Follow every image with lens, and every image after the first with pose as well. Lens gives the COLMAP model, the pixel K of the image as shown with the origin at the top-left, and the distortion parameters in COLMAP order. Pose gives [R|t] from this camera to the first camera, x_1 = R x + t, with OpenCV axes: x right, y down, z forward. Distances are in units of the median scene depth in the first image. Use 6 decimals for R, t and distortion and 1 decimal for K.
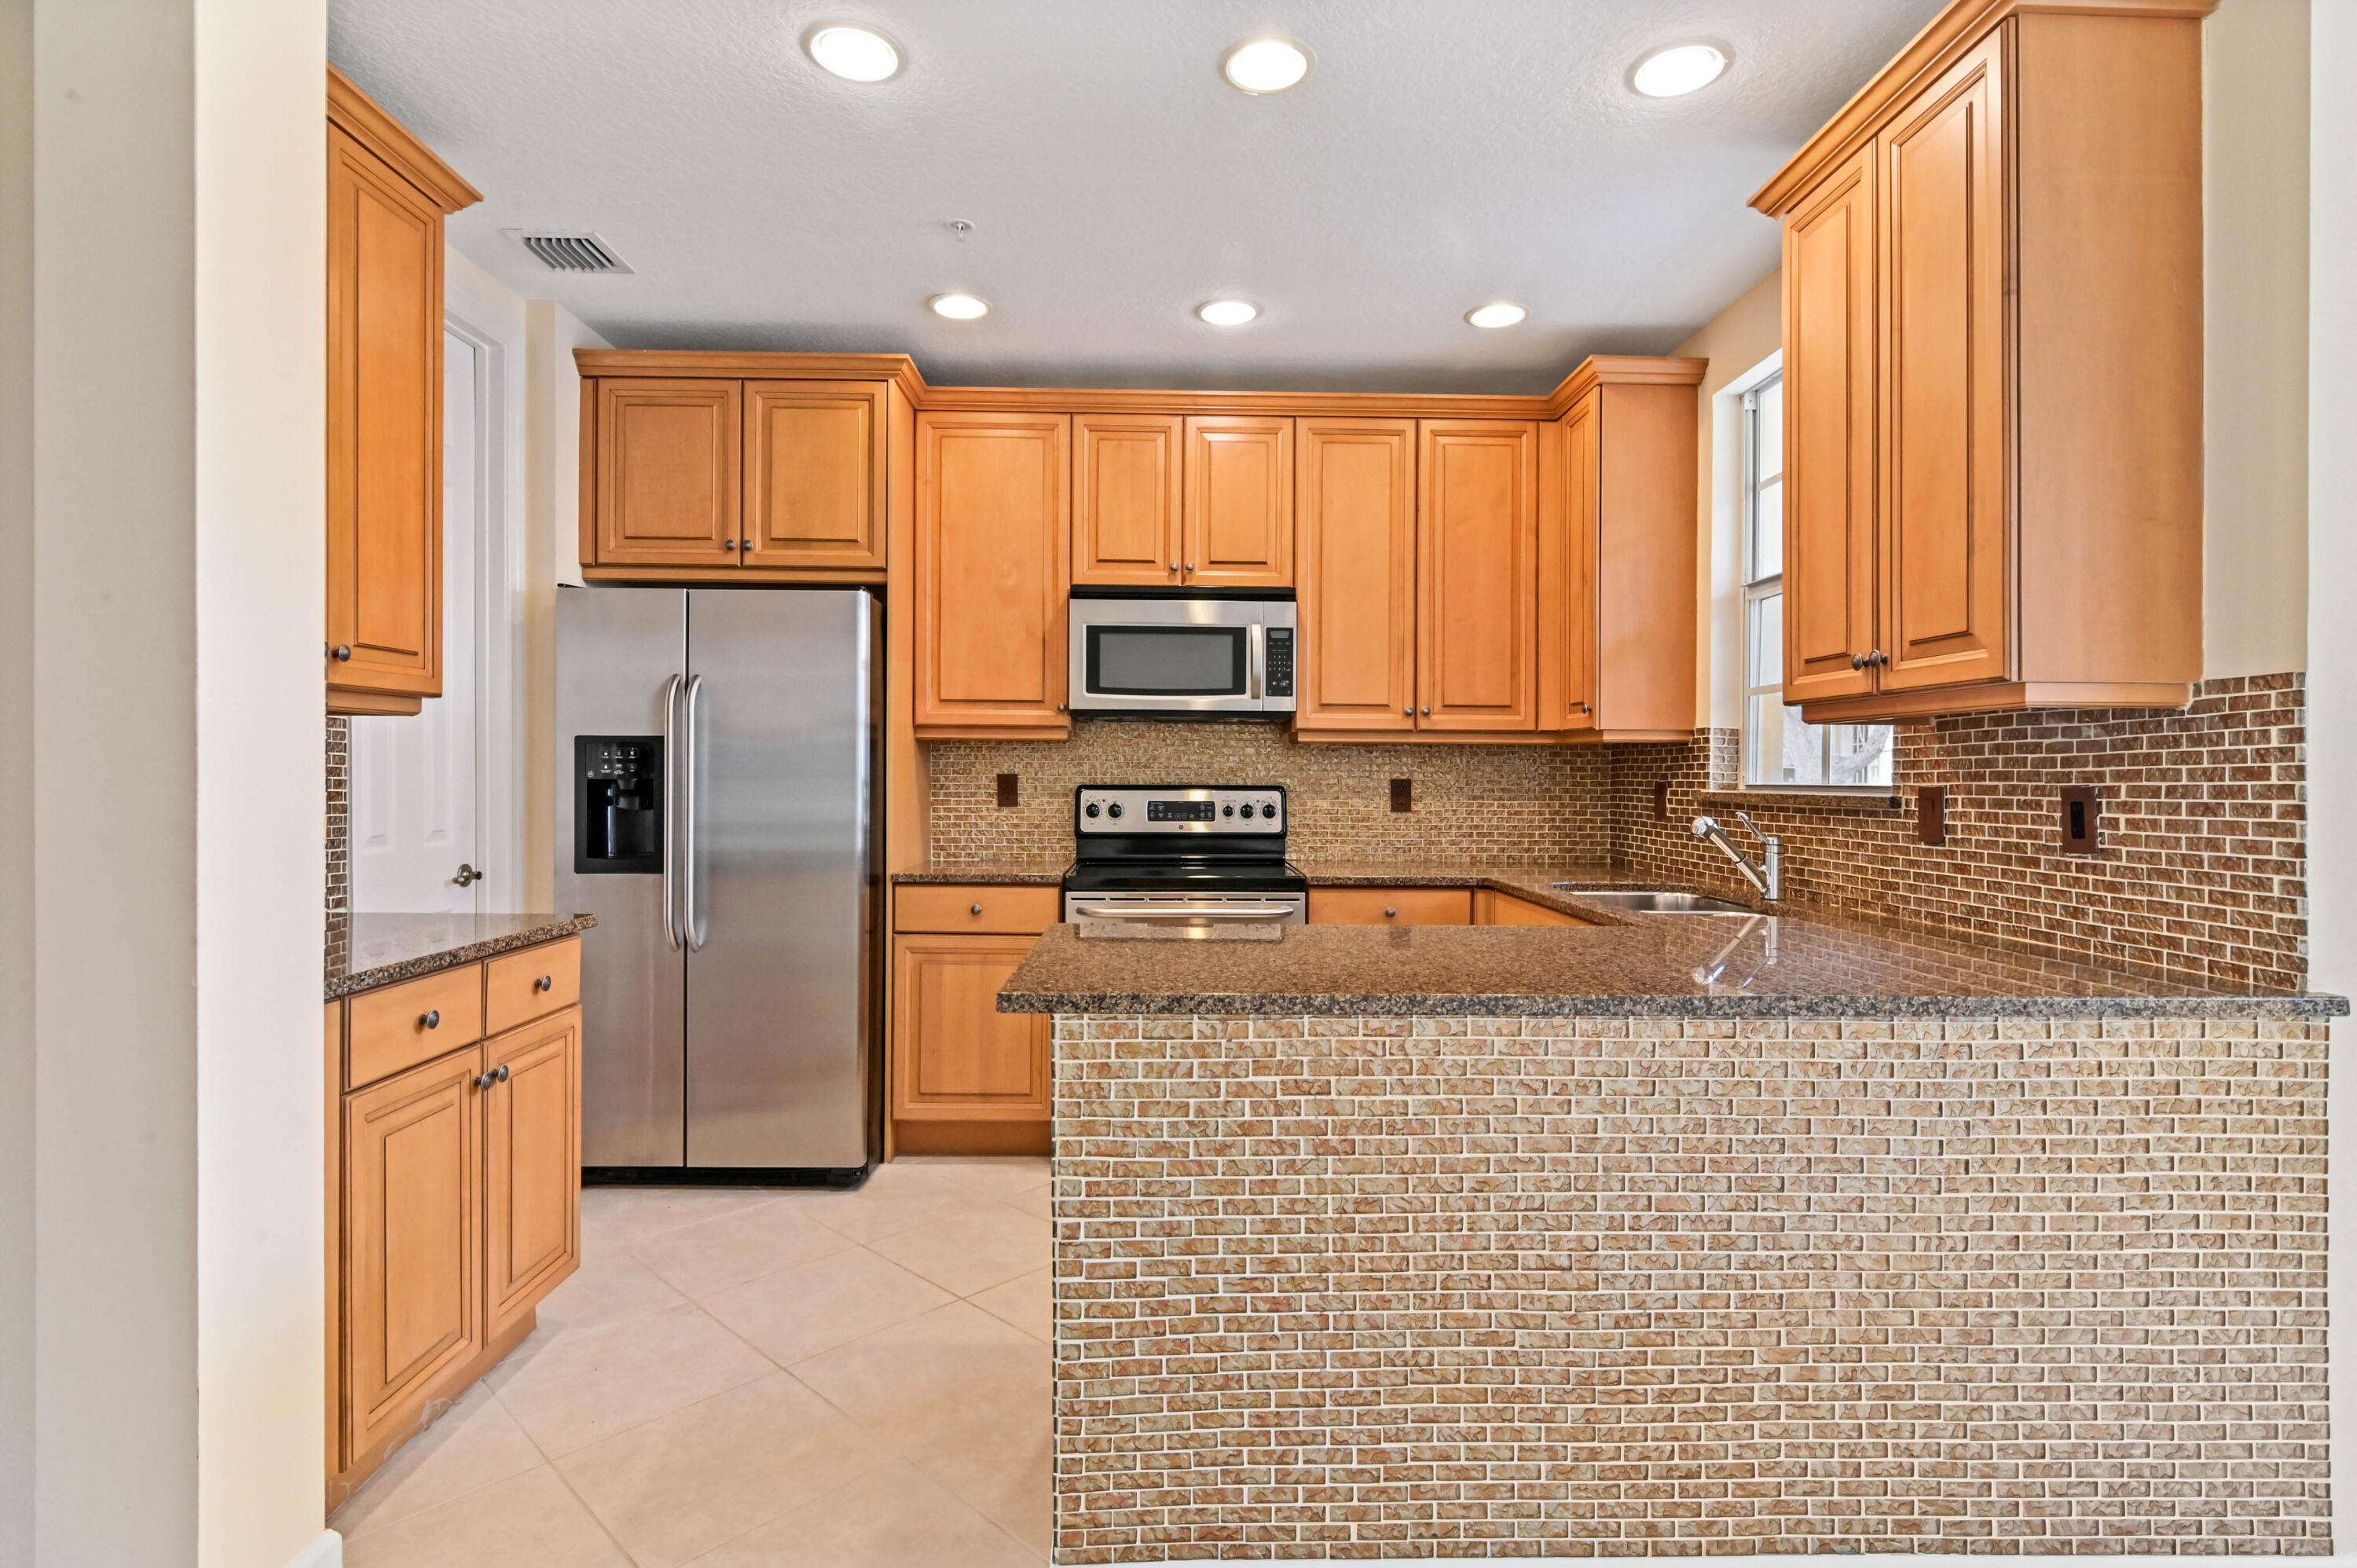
lens RADIAL K [[1170.9, 0, 1182.7], [0, 1170.9, 778.7], [0, 0, 1]] dist [-0.004629, -0.000504]
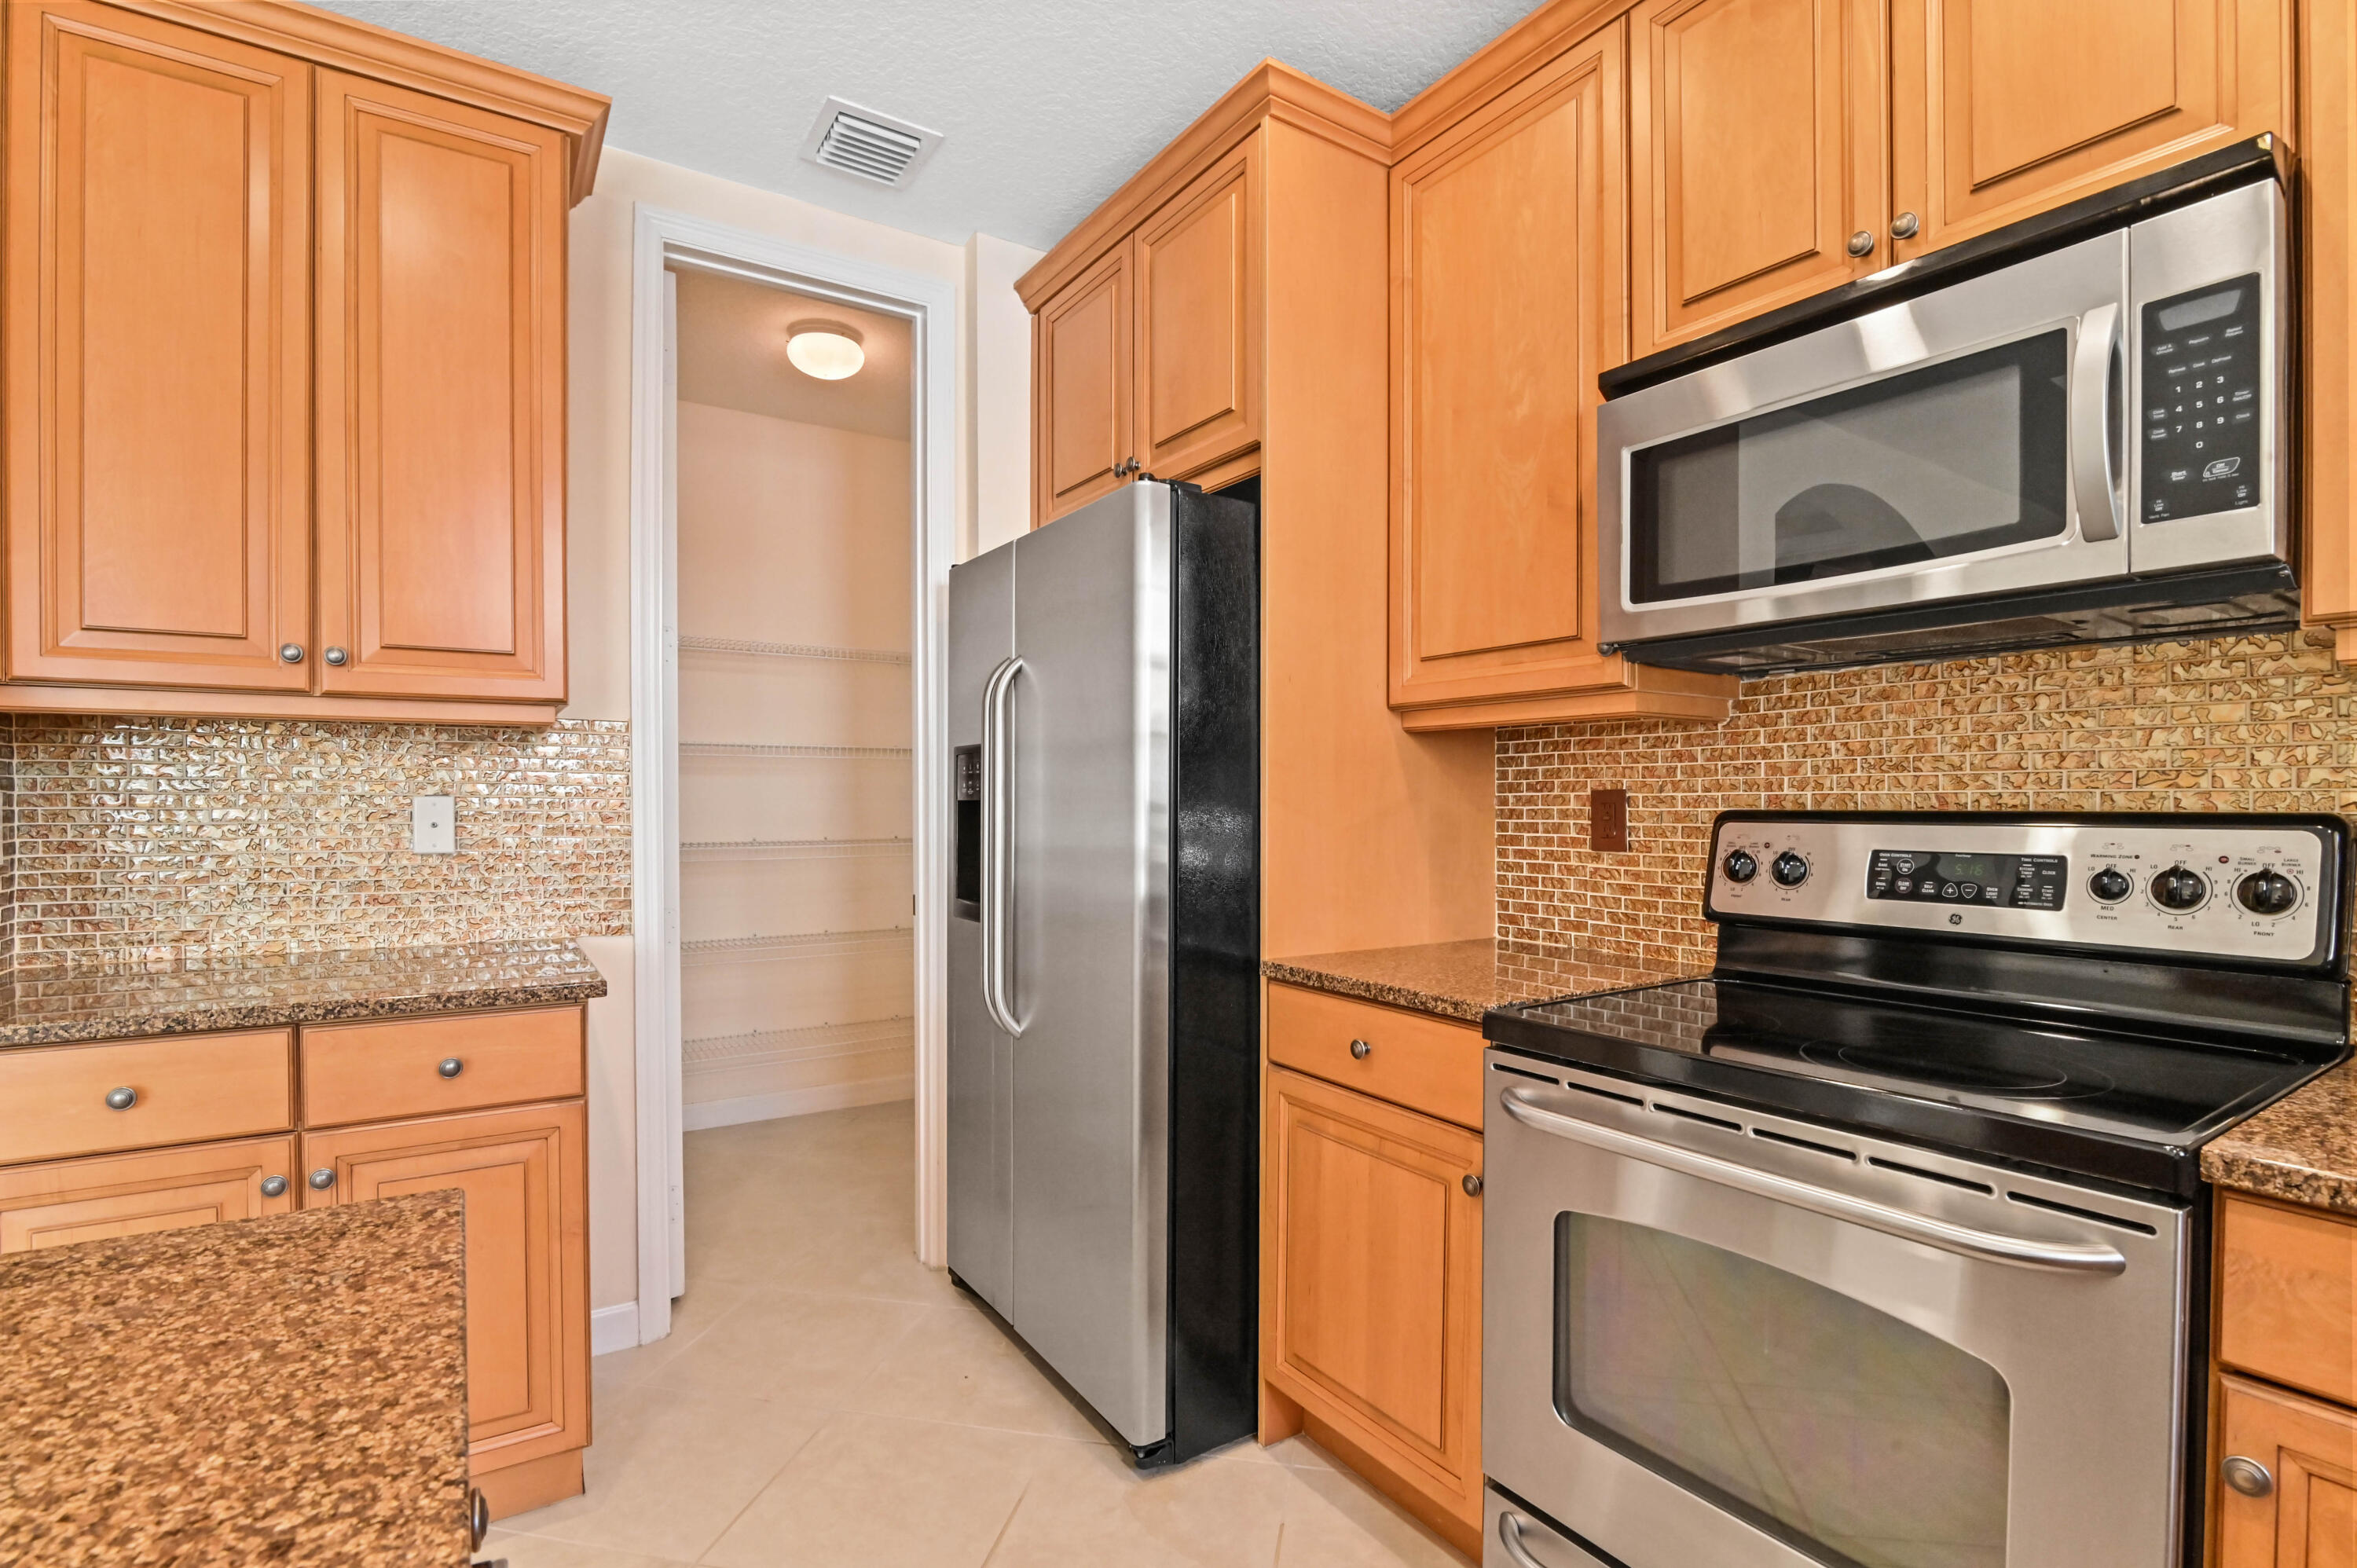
lens RADIAL K [[1094.9, 0, 1178.6], [0, 1094.9, 810.3], [0, 0, 1]] dist [-0.011976, -0.000094]
pose [[0.526814, 0.001330, -0.849980, 0.185405], [-0.000669, 0.999999, 0.001151, 0.005440], [0.849980, -0.000038, 0.526814, 0.645352]]
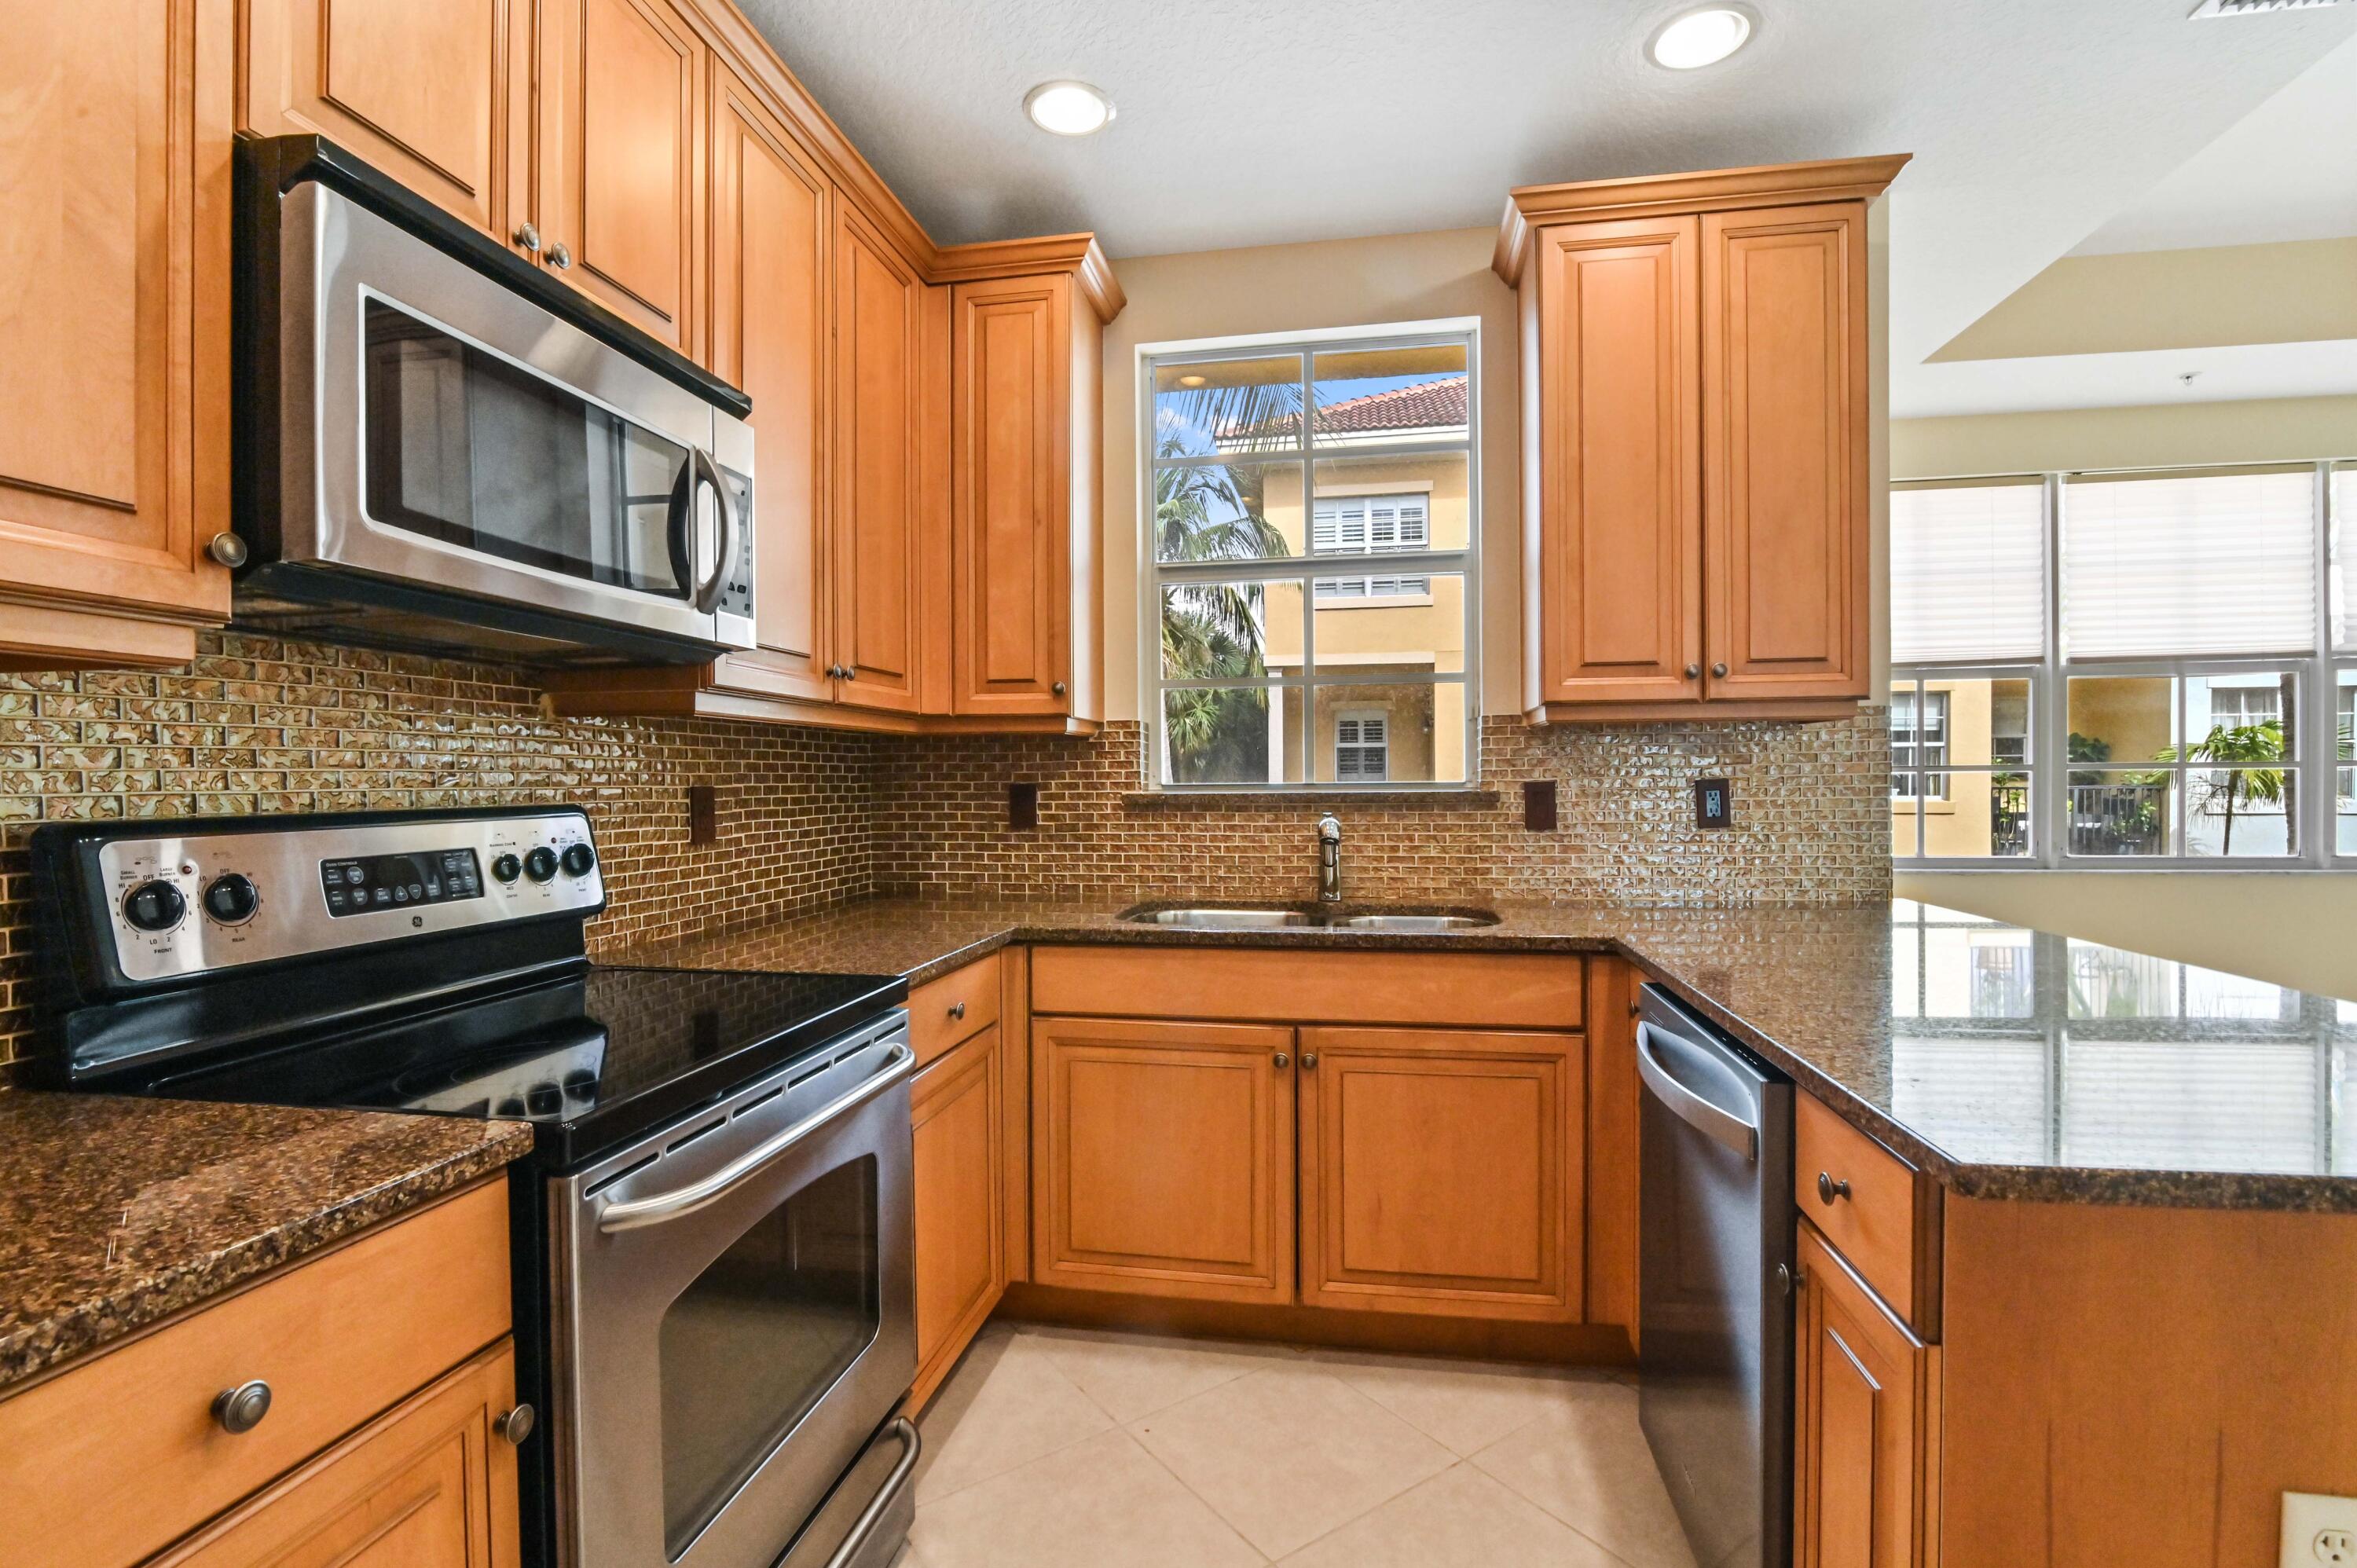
lens RADIAL K [[1094.9, 0, 1188.3], [0, 1094.9, 782.9], [0, 0, 1]] dist [-0.011976, -0.000094]
pose [[0.189588, -0.012511, 0.981784, -0.326805], [0.011484, 0.999879, 0.010524, -0.004674], [-0.981797, 0.009280, 0.189708, 0.751710]]
